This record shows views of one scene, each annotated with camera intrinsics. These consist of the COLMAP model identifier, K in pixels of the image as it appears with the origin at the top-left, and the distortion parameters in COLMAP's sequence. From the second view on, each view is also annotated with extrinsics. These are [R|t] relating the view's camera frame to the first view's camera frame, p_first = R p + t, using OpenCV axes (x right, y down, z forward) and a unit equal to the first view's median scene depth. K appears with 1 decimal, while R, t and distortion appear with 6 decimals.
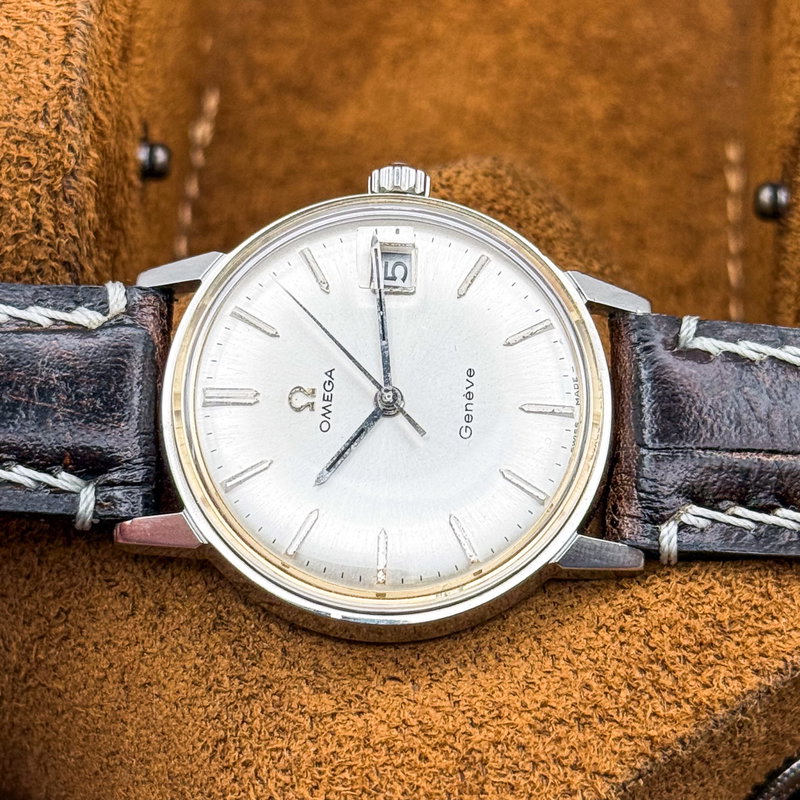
lens RADIAL K [[2423.3, 0, 390.0], [0, 2423.3, 399.1], [0, 0, 1]] dist [0.944599, -11.722548]
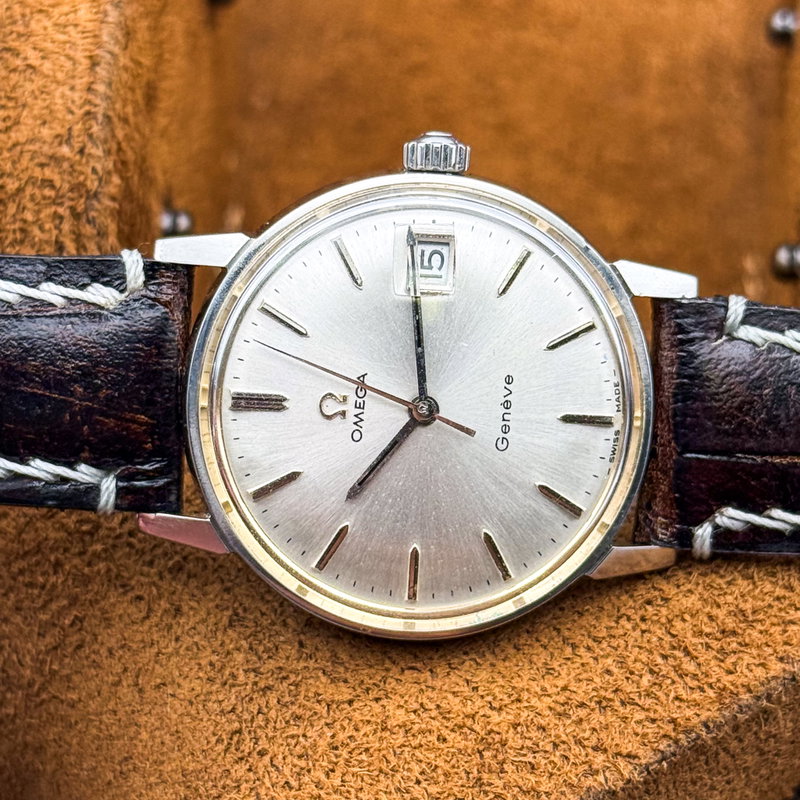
lens RADIAL K [[2423.3, 0, 390.0], [0, 2423.3, 399.1], [0, 0, 1]] dist [0.944599, -11.722548]
pose [[0.999902, -0.003873, -0.013490, 0.006482], [0.001806, 0.988686, -0.149989, 0.152152], [0.013918, 0.149950, 0.988596, 0.010294]]
